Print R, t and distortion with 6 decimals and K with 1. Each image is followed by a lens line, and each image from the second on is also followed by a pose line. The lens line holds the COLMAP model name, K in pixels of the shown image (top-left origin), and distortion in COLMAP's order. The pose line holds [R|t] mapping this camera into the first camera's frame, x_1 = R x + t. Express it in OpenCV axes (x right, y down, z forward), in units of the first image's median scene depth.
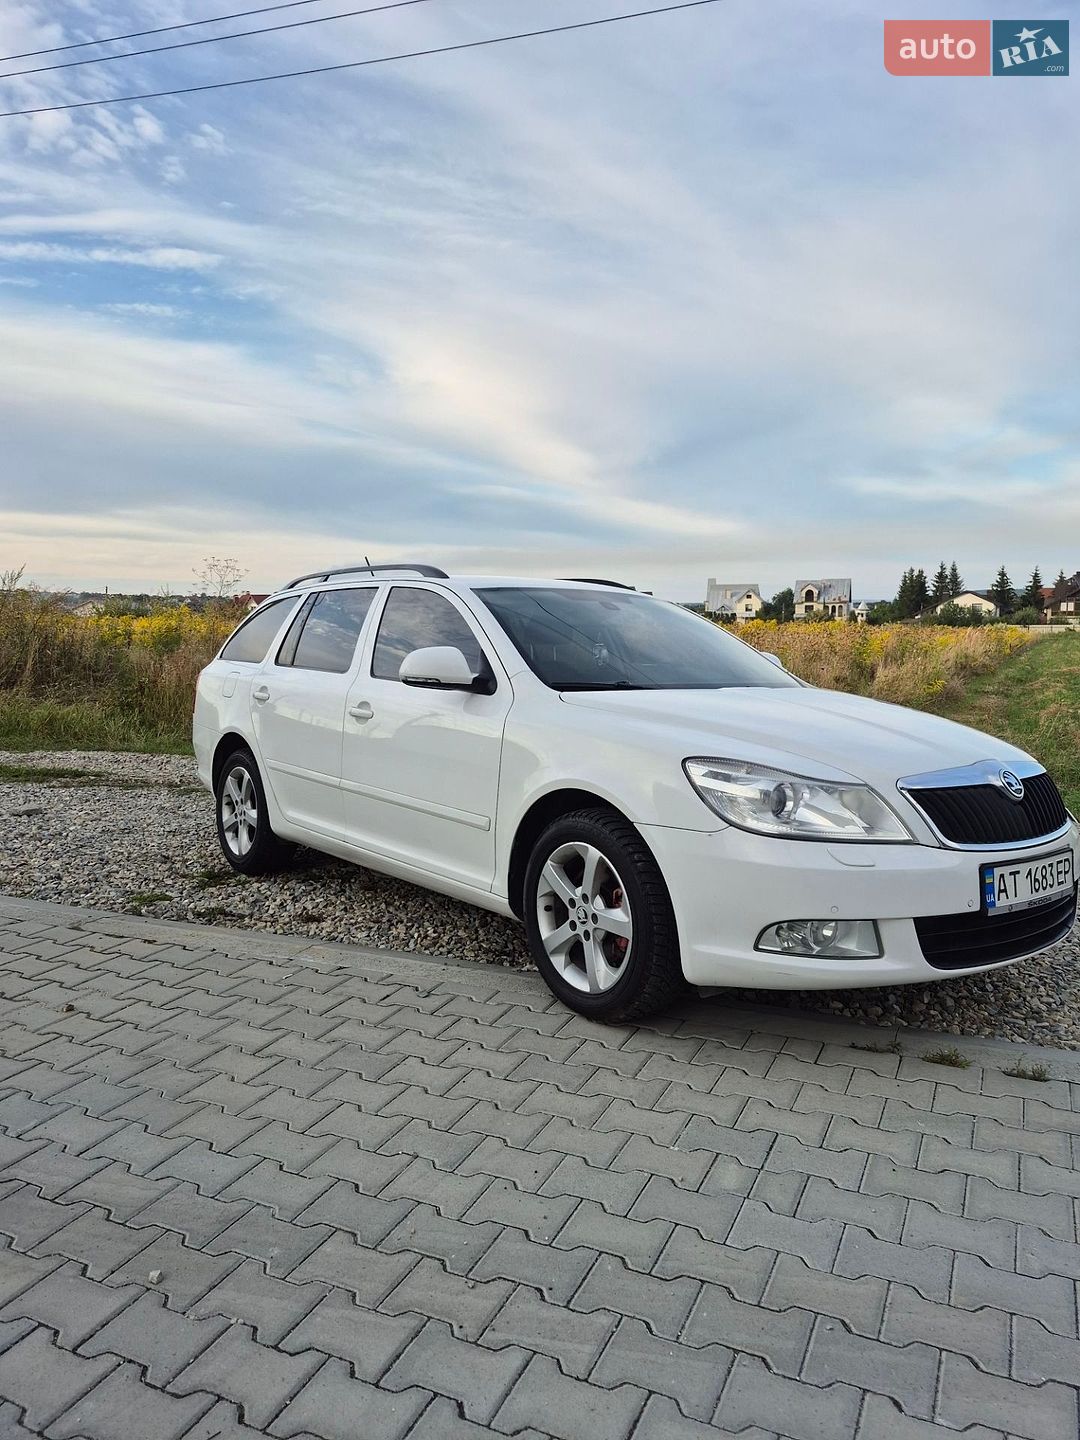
lens RADIAL K [[994.9, 0, 535.2], [0, 994.9, 718.1], [0, 0, 1]] dist [0.086692, -0.095525]
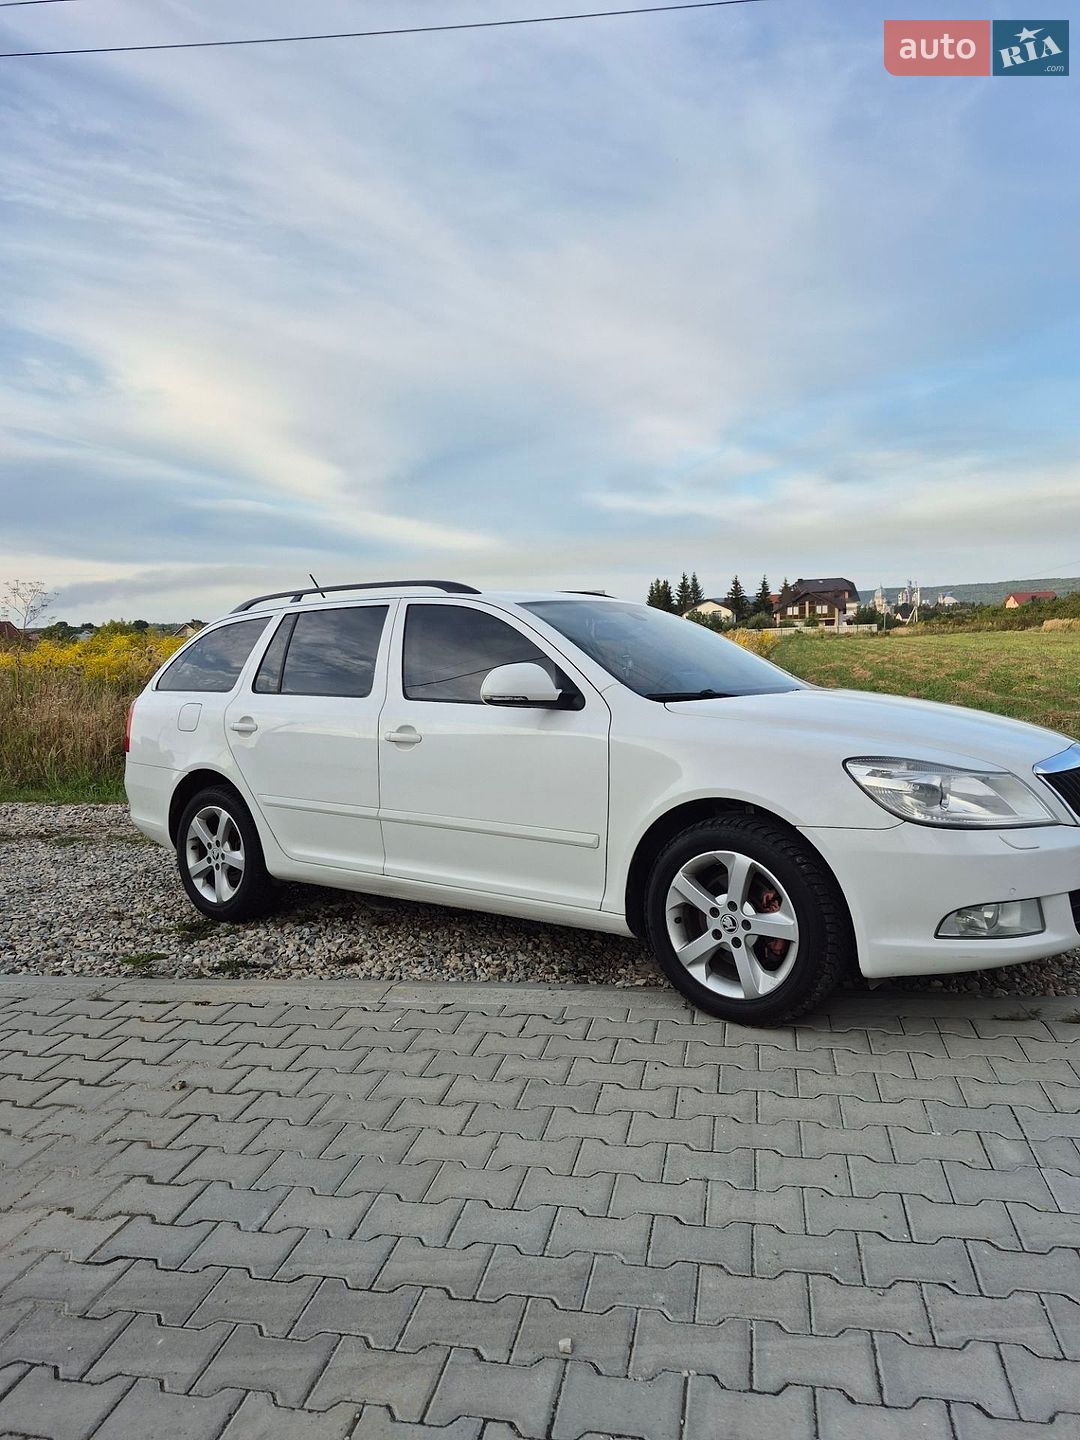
lens RADIAL K [[998.5, 0, 535.8], [0, 998.5, 735.6], [0, 0, 1]] dist [0.072777, -0.073276]
pose [[0.971204, -0.058509, 0.230956, -0.302474], [0.058129, 0.998273, 0.008454, -0.008948], [-0.231051, 0.005215, 0.972928, 0.050714]]
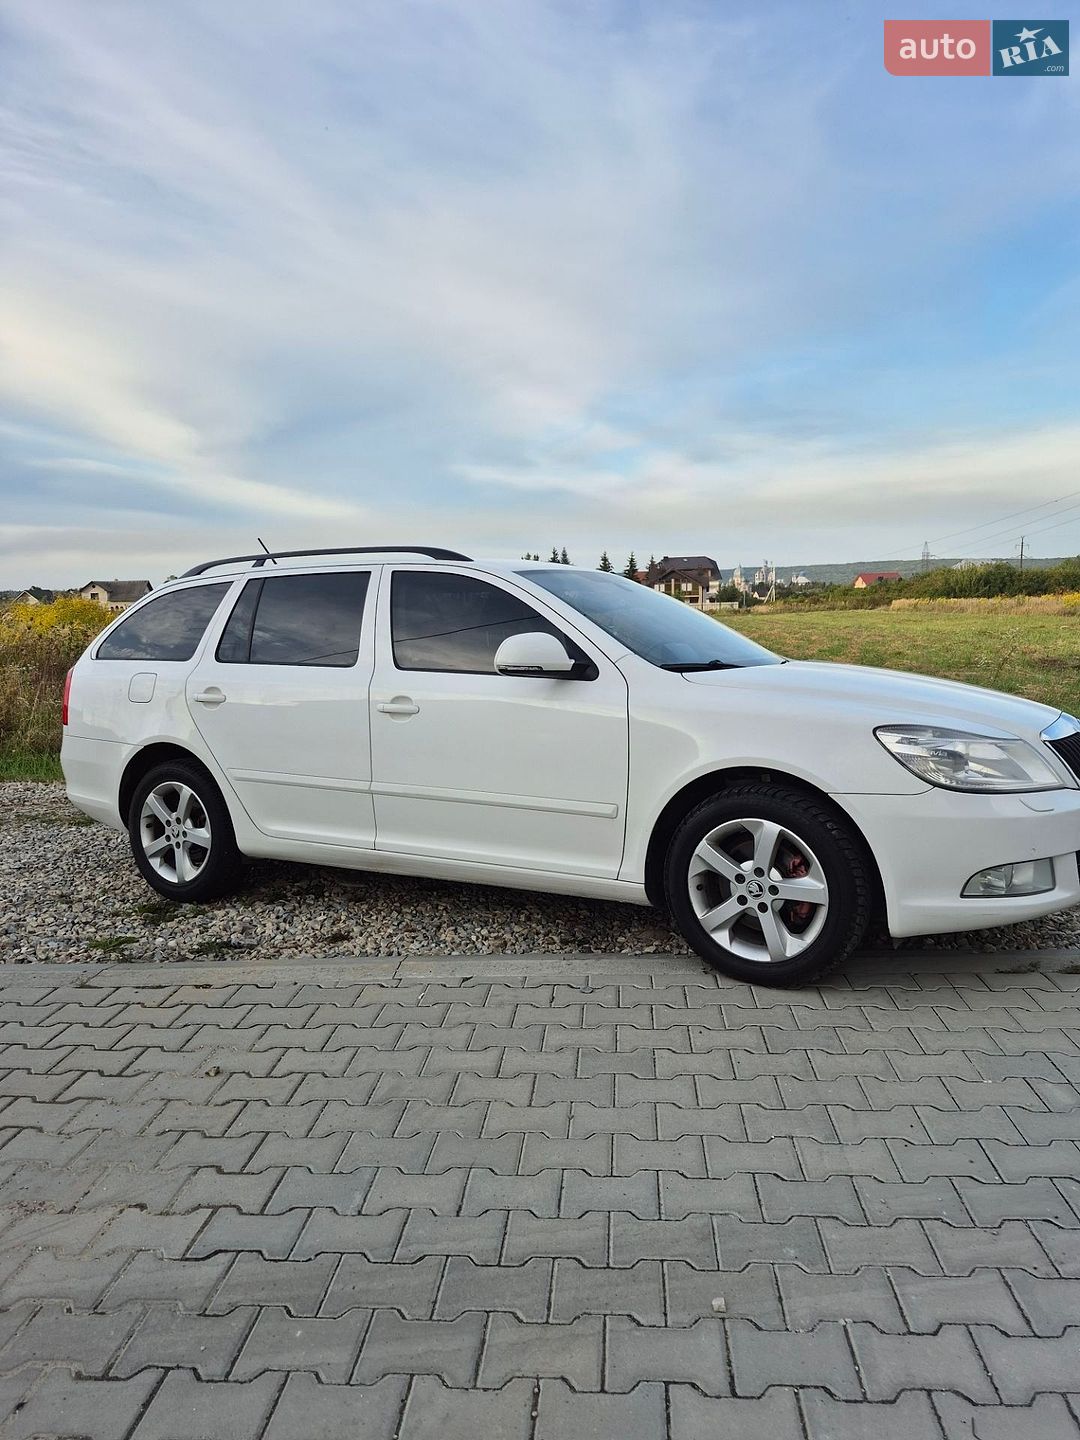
lens RADIAL K [[998.4, 0, 536.2], [0, 998.4, 742.0], [0, 0, 1]] dist [0.078724, -0.083335]
pose [[0.932444, -0.071303, 0.354210, -0.429635], [0.058121, 0.997168, 0.047729, -0.012697], [-0.356610, -0.023918, 0.933947, 0.100436]]
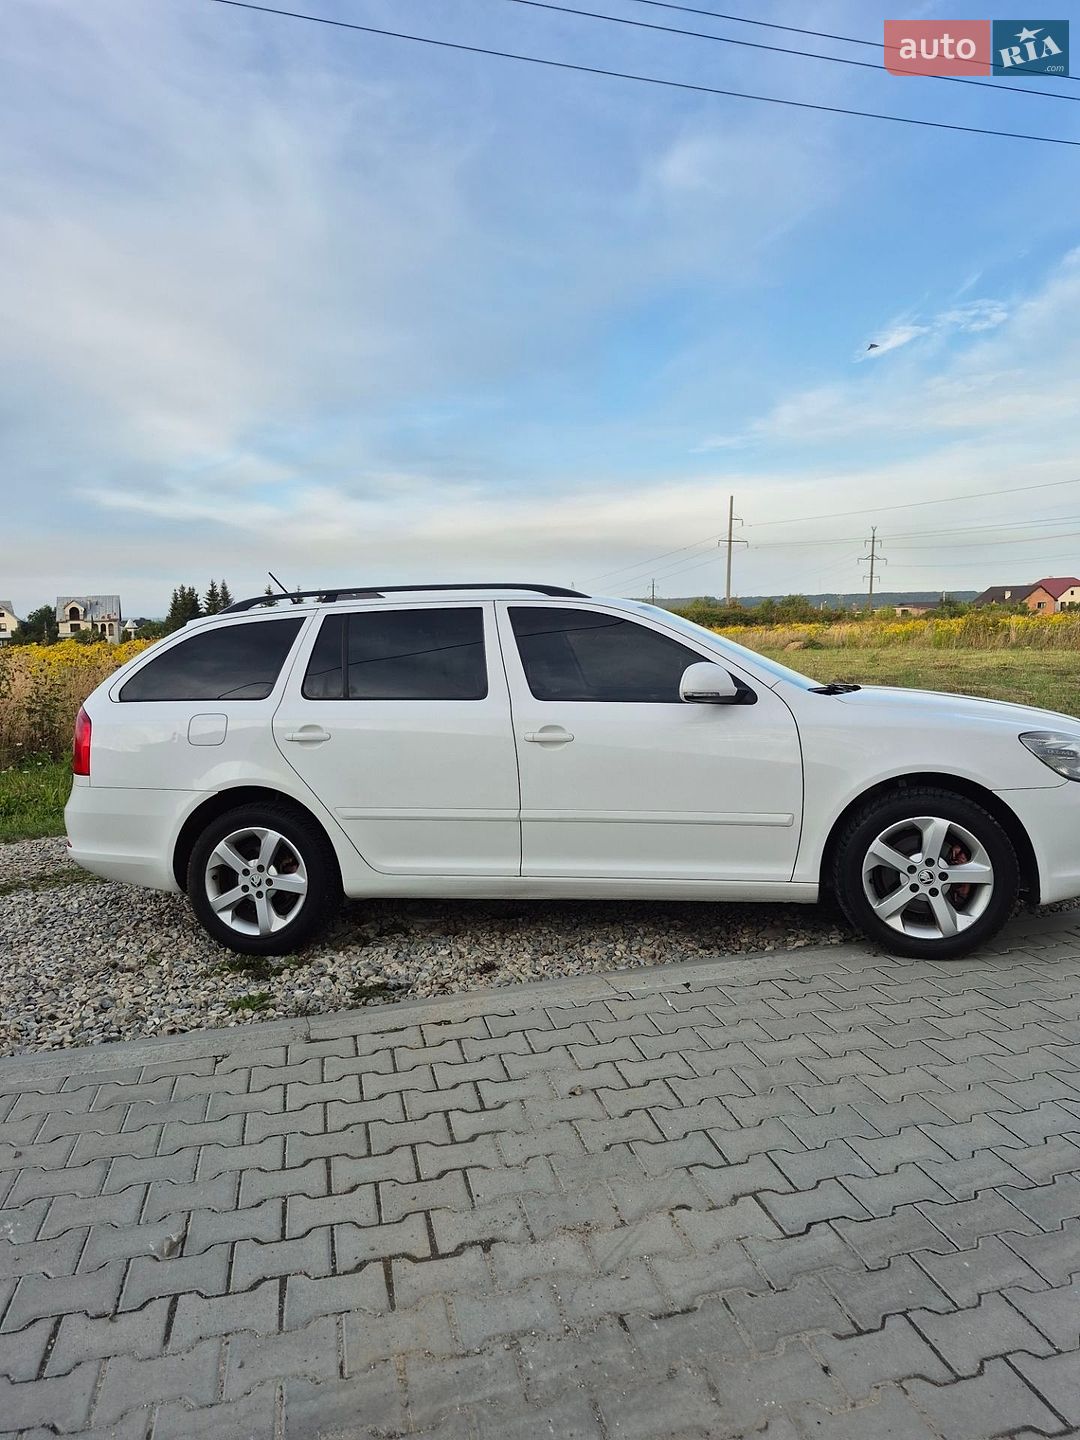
lens RADIAL K [[1009.6, 0, 542.5], [0, 1009.6, 714.6], [0, 0, 1]] dist [0.077038, -0.093594]
pose [[0.760284, -0.075149, 0.645229, -0.900345], [0.089301, 0.995946, 0.010771, -0.043167], [-0.643423, 0.049430, 0.763913, 0.289247]]
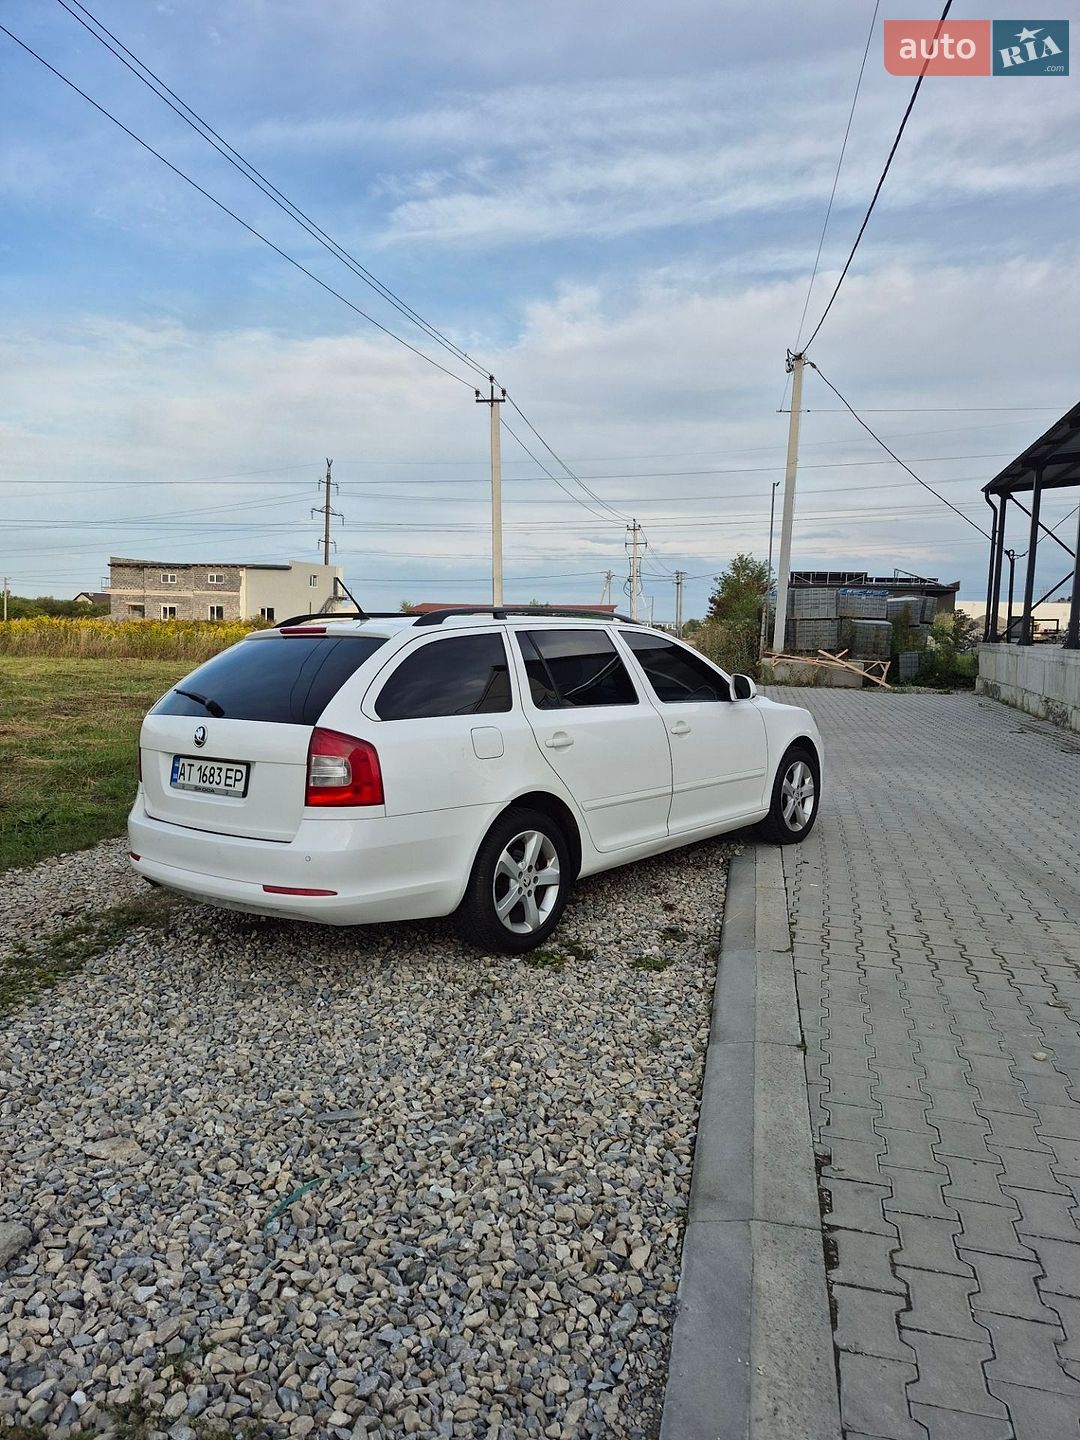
lens RADIAL K [[1014.2, 0, 551.6], [0, 1014.2, 713.1], [0, 0, 1]] dist [0.084349, -0.103853]
pose [[-0.208248, -0.084880, 0.974386, -1.608043], [0.076366, 0.991775, 0.102716, -0.198415], [-0.975090, 0.095801, -0.200054, 1.598924]]
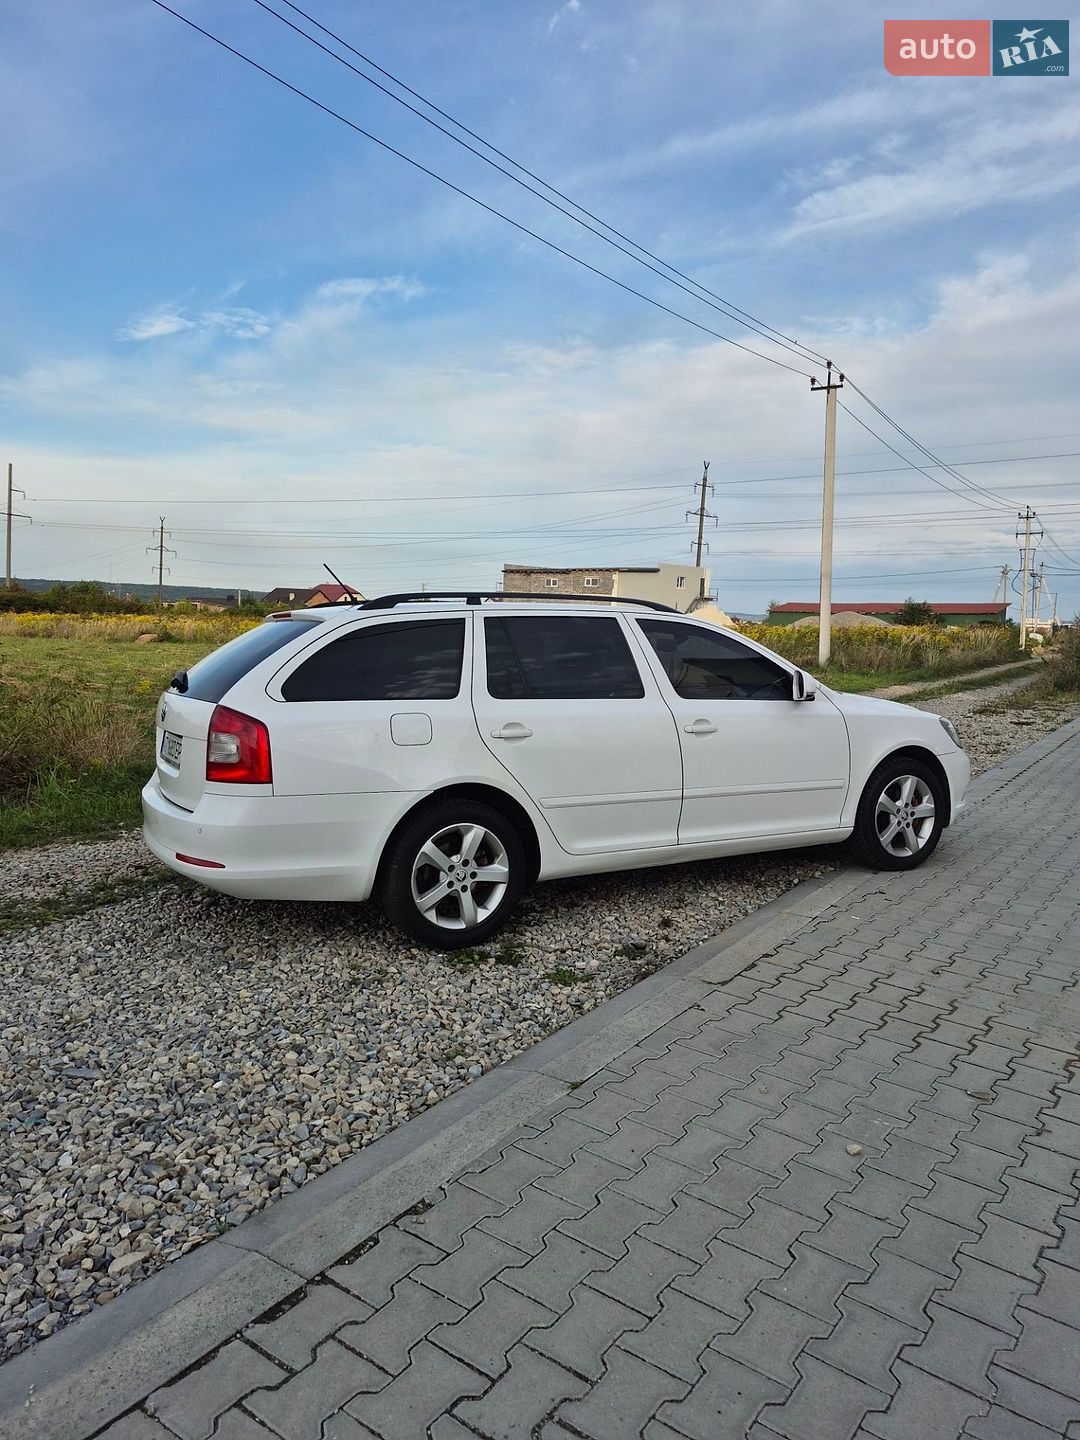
lens RADIAL K [[1011.1, 0, 548.5], [0, 1011.1, 719.3], [0, 0, 1]] dist [0.101772, -0.149895]
pose [[0.168657, -0.090279, 0.981532, -1.547067], [0.071224, 0.994310, 0.079216, -0.139839], [-0.983098, 0.056548, 0.174127, 1.081312]]
